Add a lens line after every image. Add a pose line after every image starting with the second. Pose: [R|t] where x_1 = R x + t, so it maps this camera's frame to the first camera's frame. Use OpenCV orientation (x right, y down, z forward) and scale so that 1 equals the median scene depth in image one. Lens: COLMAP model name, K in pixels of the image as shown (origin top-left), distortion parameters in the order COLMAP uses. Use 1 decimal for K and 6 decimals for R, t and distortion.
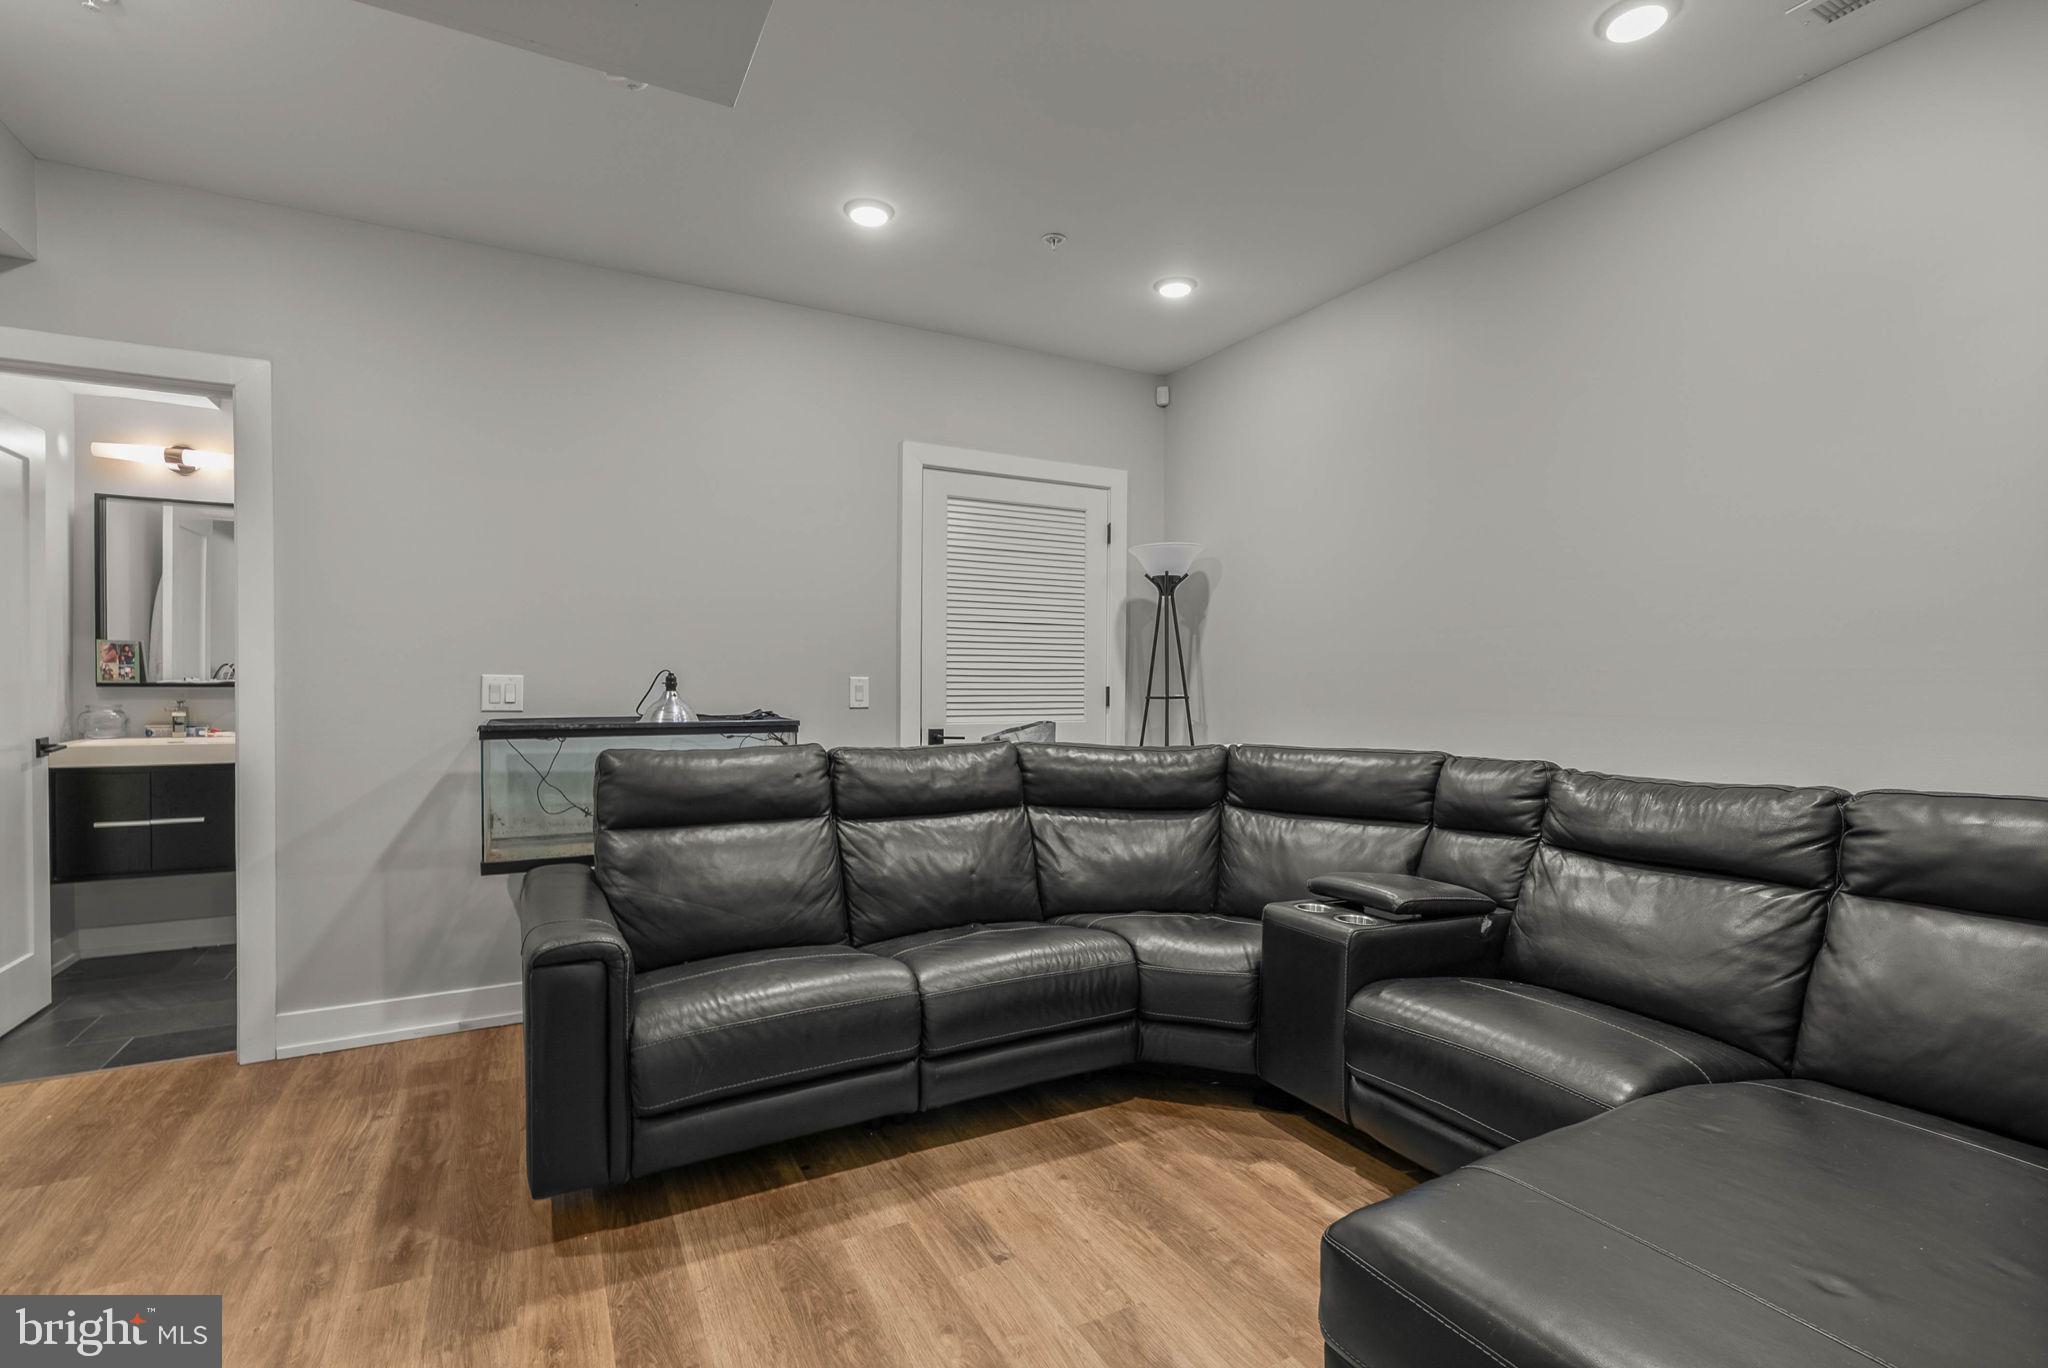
lens RADIAL K [[936.7, 0, 1024.8], [0, 936.7, 689.4], [0, 0, 1]] dist [-0.011287, 0.003130]
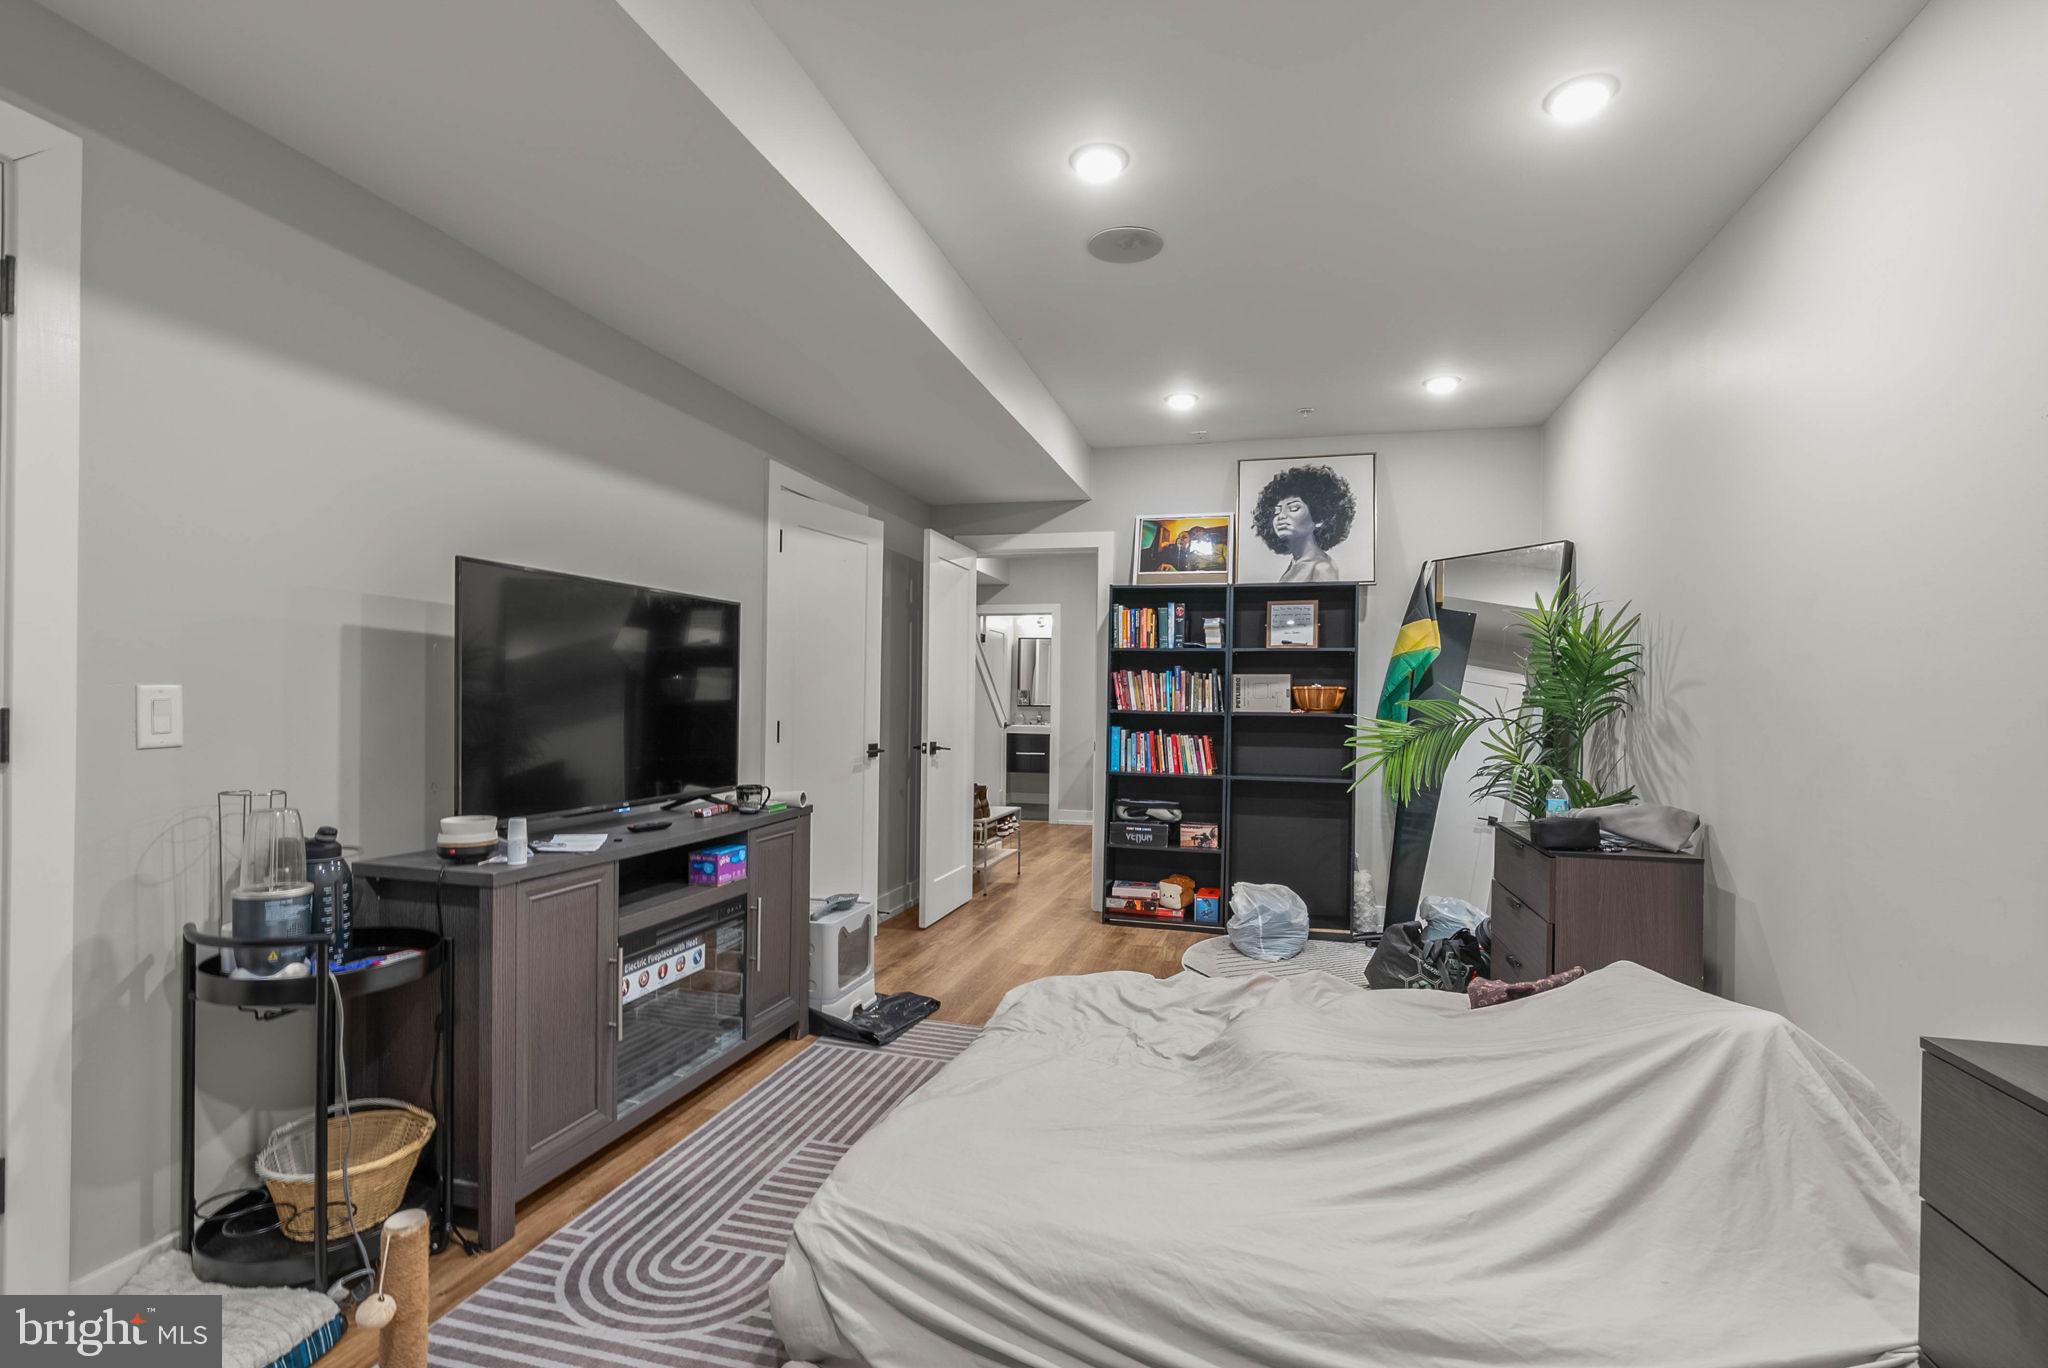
lens RADIAL K [[936.7, 0, 1028.1], [0, 936.7, 677.7], [0, 0, 1]] dist [-0.011287, 0.003130]
pose [[0.721598, 0.009516, -0.692246, 1.129385], [-0.005705, 0.999953, 0.007800, -0.120638], [0.692288, -0.001679, 0.721619, -1.173367]]
